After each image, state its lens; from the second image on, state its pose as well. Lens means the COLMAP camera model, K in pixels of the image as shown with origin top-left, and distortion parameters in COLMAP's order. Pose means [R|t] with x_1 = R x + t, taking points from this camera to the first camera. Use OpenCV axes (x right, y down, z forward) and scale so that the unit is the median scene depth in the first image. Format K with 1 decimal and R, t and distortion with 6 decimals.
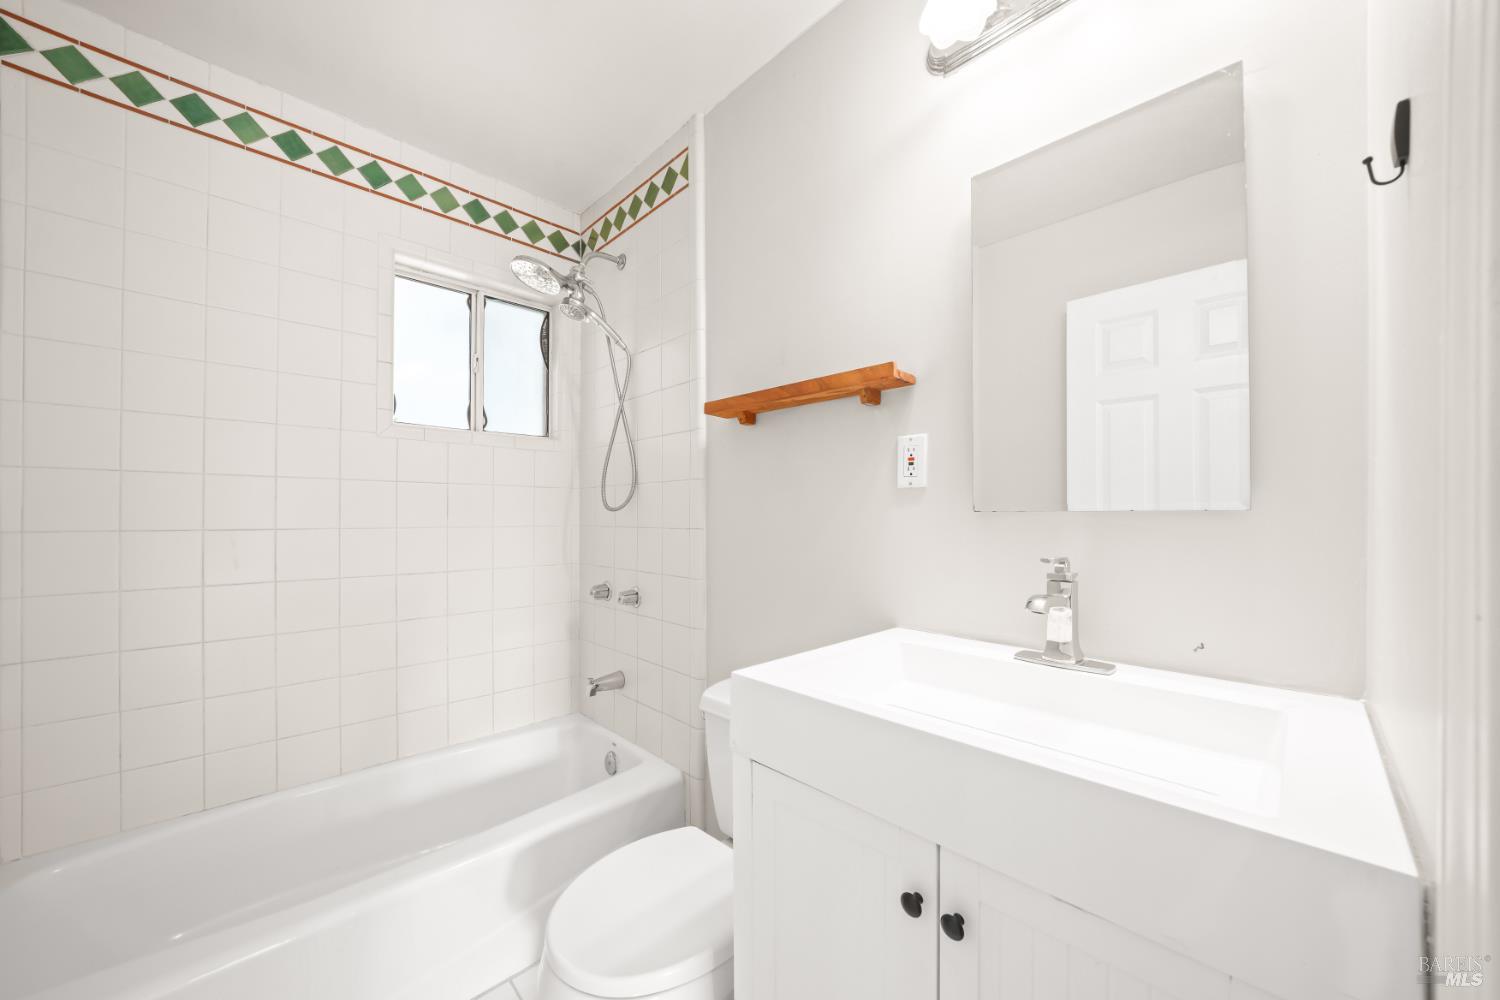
lens RADIAL K [[537.3, 0, 743.9], [0, 537.3, 507.0], [0, 0, 1]] dist [-0.016758, 0.000018]
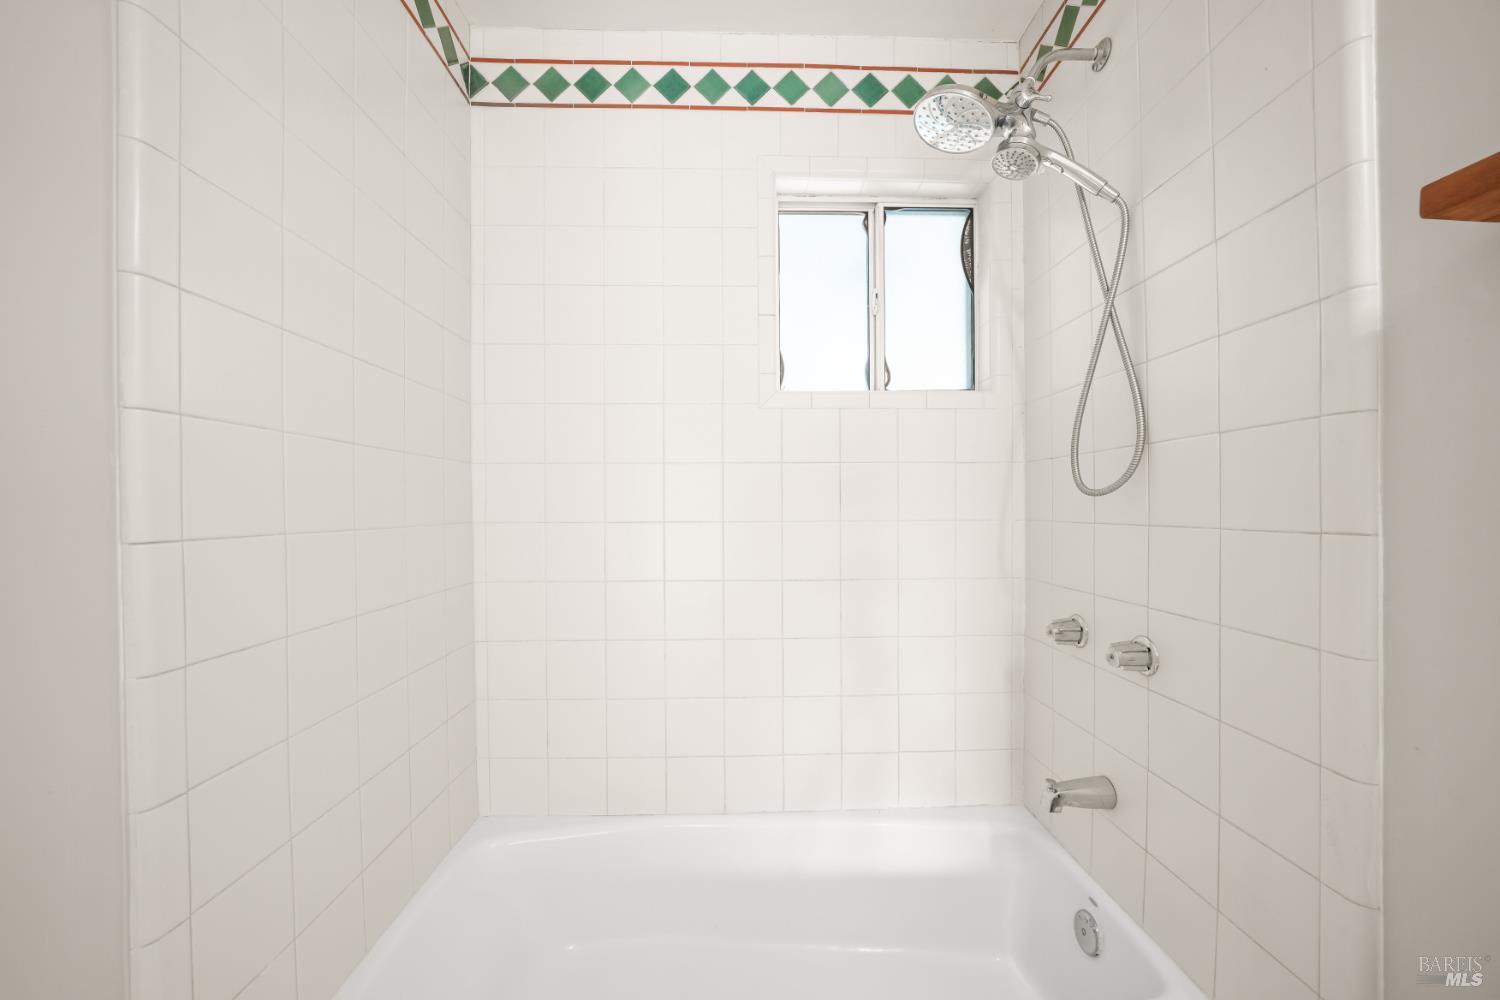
lens RADIAL K [[537.3, 0, 743.9], [0, 537.3, 507.0], [0, 0, 1]] dist [-0.016758, 0.000018]
pose [[0.731357, 0.000456, -0.681994, -0.129745], [0.012202, 0.999831, 0.013754, 0.007278], [0.681885, -0.018381, 0.731228, 0.335915]]
